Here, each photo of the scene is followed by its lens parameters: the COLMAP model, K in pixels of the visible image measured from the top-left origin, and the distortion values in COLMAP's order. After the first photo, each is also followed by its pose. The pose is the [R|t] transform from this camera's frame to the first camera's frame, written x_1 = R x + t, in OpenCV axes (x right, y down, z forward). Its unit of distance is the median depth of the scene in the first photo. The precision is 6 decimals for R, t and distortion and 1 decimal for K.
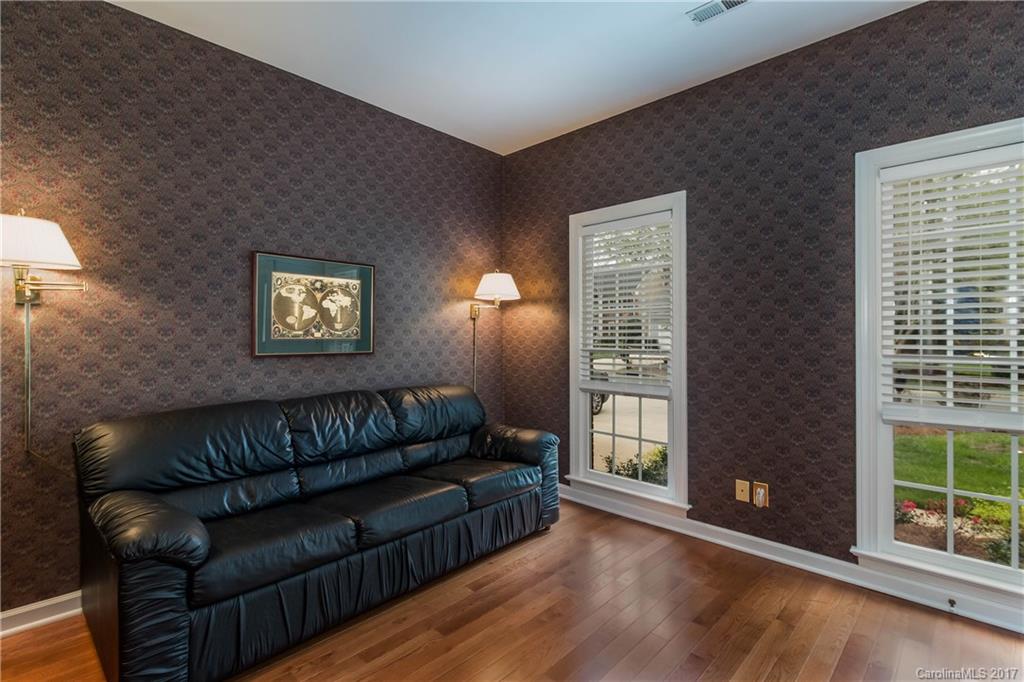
lens RADIAL K [[473.7, 0, 510.6], [0, 473.7, 335.2], [0, 0, 1]] dist [0.004588, 0.000039]
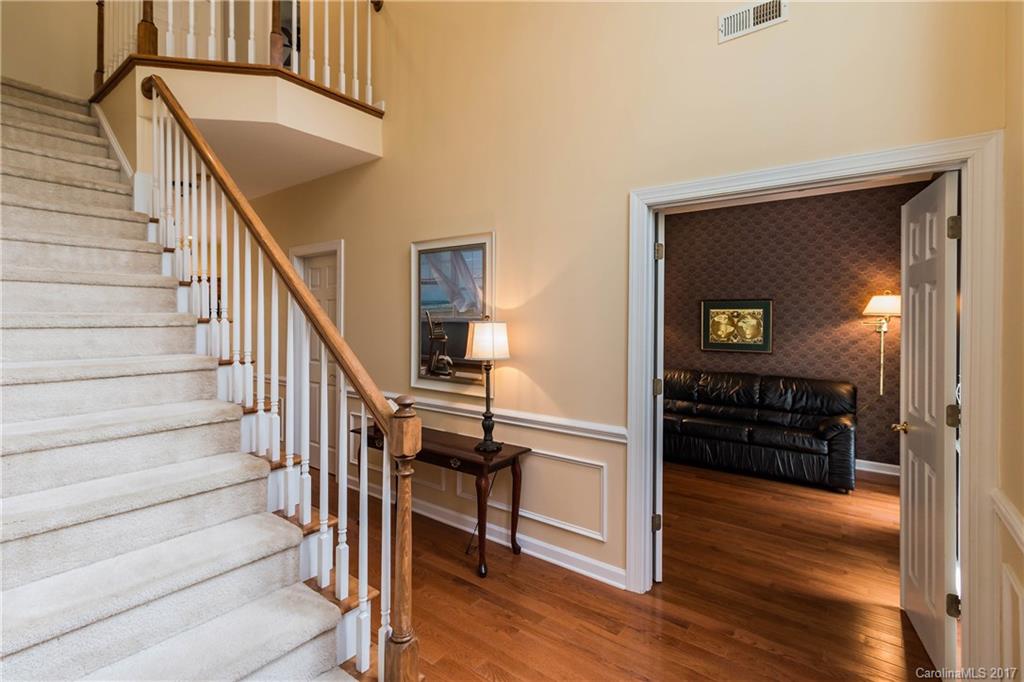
lens RADIAL K [[473.7, 0, 495.9], [0, 473.7, 323.6], [0, 0, 1]] dist [0.004588, 0.000039]
pose [[0.097106, 0.003910, -0.995266, 1.356153], [-0.008408, 0.999960, 0.003108, -0.066321], [0.995239, 0.008067, 0.097135, -0.117035]]
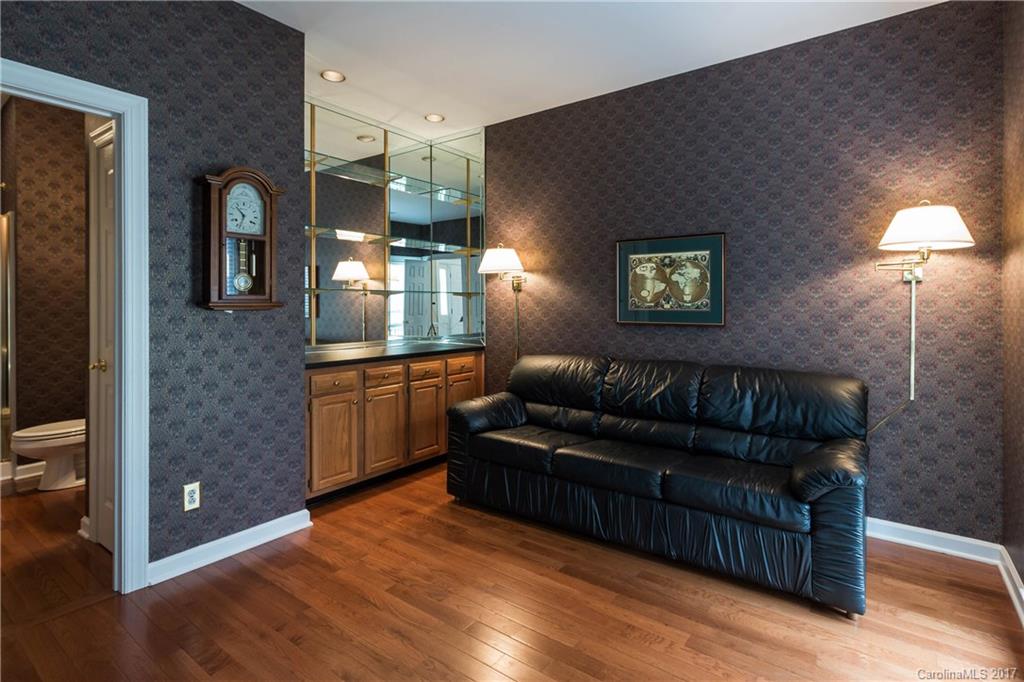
lens RADIAL K [[501.1, 0, 515.9], [0, 501.1, 309.1], [0, 0, 1]] dist [0.004208, 0.000084]
pose [[0.139159, 0.006641, -0.990248, 0.694494], [-0.000830, 0.999978, 0.006590, -0.001689], [0.990270, -0.000095, 0.139162, 0.491139]]
